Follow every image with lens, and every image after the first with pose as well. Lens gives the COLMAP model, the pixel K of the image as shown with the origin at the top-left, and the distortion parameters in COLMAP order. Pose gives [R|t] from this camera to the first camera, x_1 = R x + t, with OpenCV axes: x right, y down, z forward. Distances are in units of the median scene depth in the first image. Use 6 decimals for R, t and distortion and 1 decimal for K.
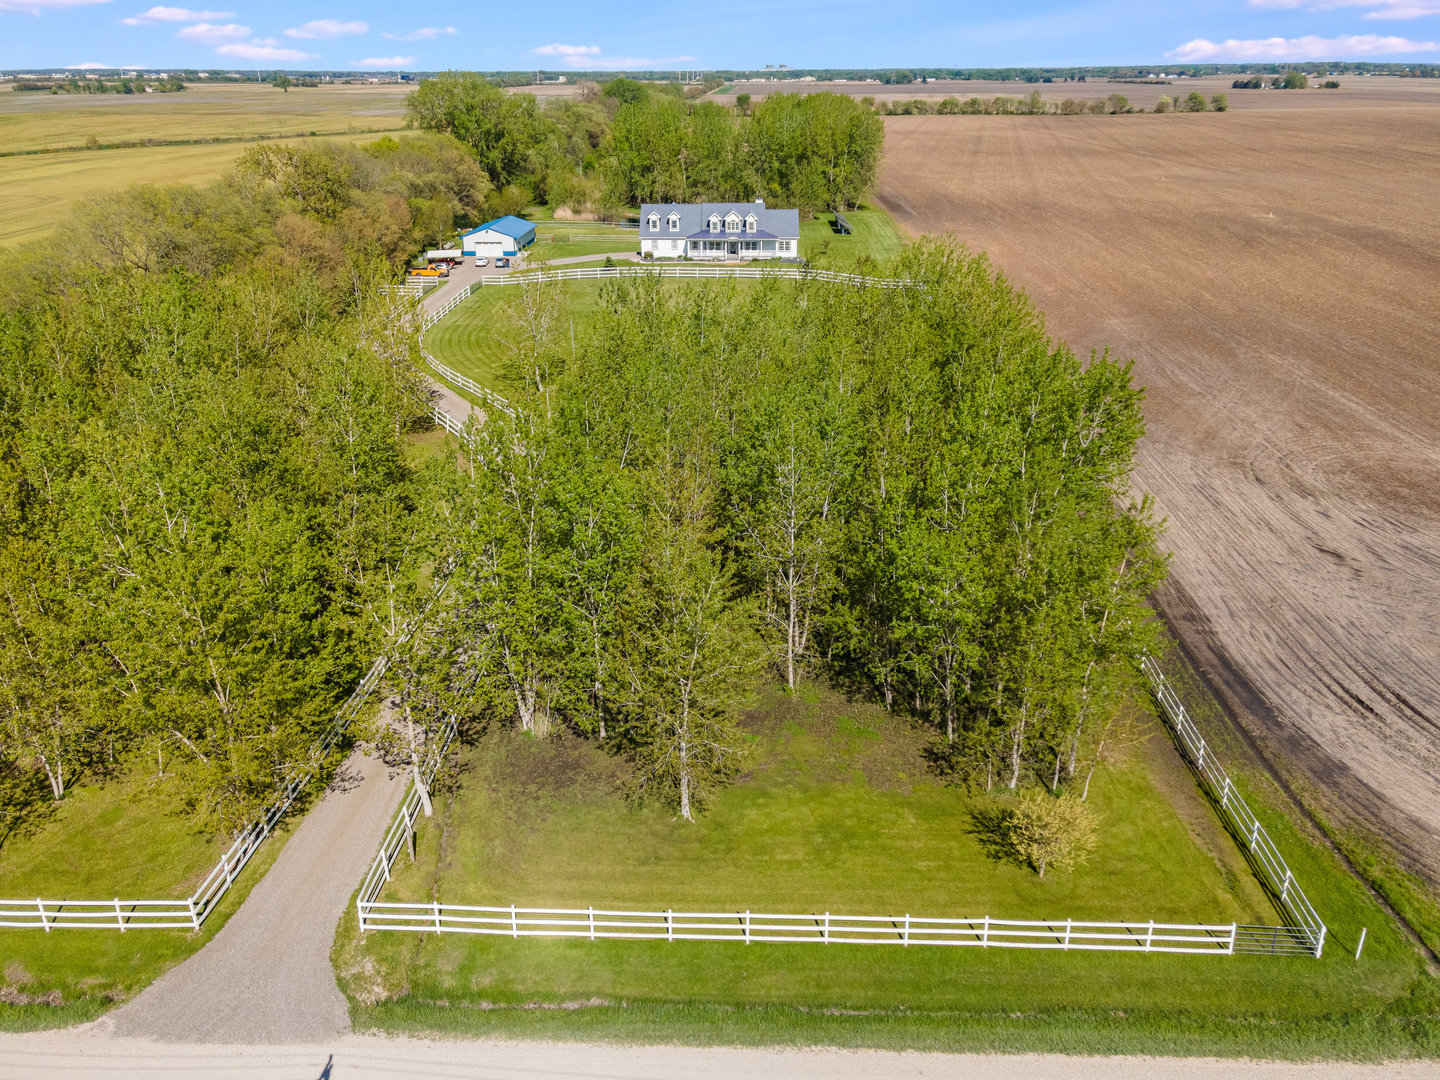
lens RADIAL K [[1103.3, 0, 720.0], [0, 1103.3, 540.0], [0, 0, 1]] dist [0.063611, 0.002871]
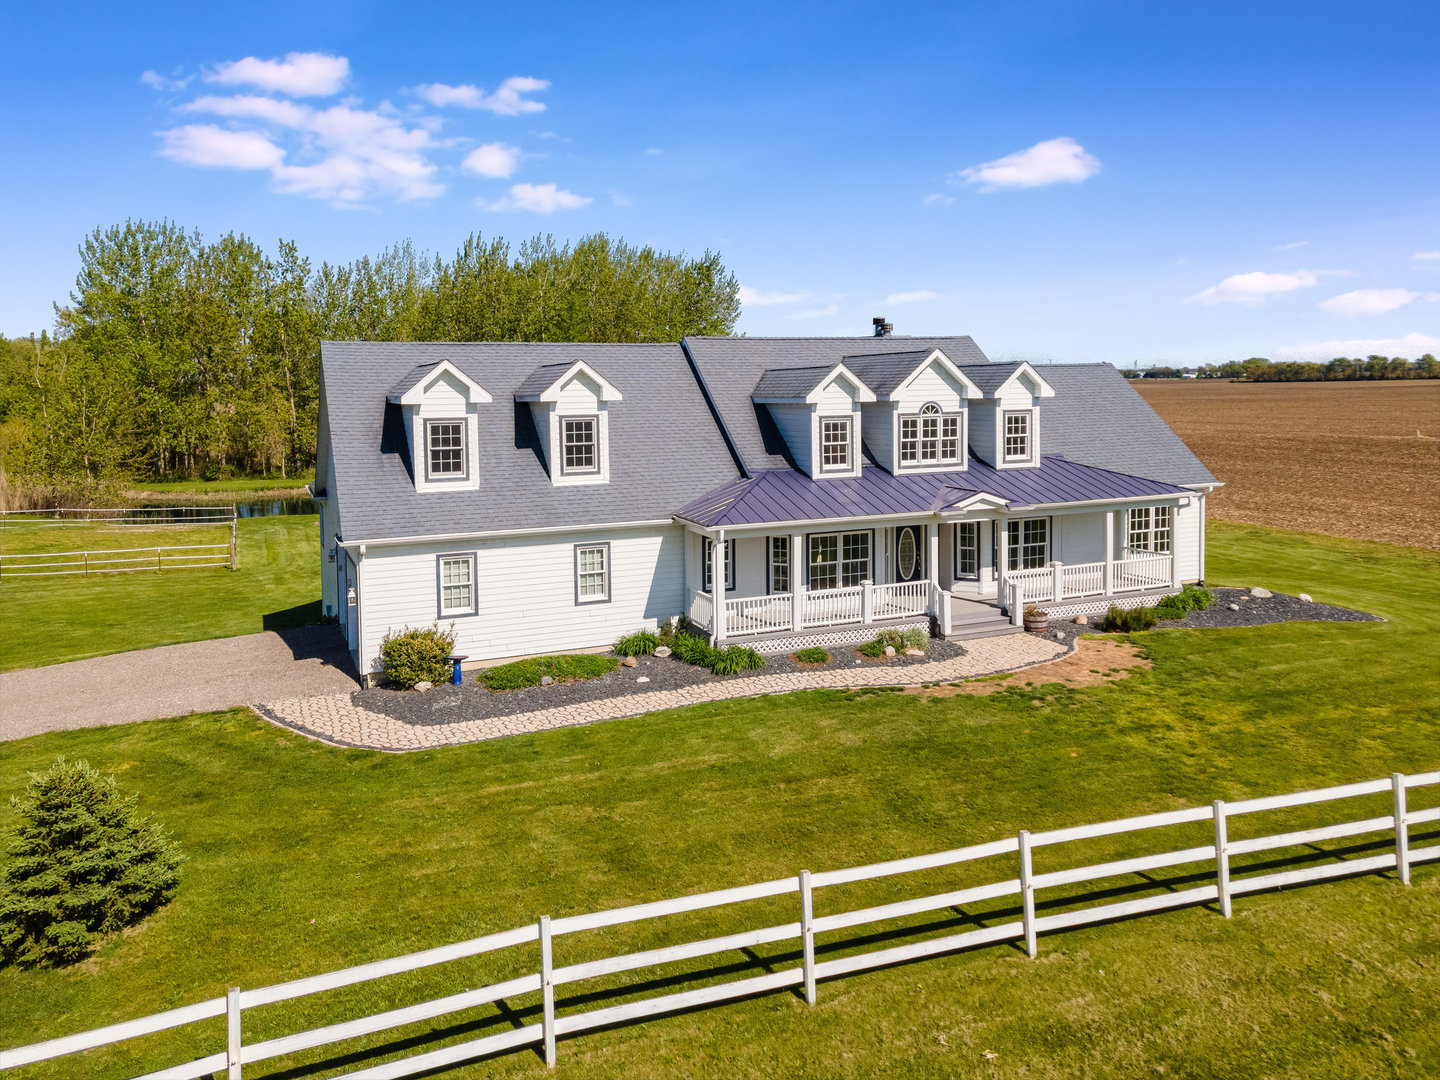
lens RADIAL K [[1103.3, 0, 720.0], [0, 1103.3, 540.0], [0, 0, 1]] dist [0.063611, 0.002871]
pose [[0.912711, -0.072058, 0.402203, -0.086128], [0.167751, 0.963630, -0.208031, -0.237025], [-0.372584, 0.257342, 0.891603, 0.860773]]
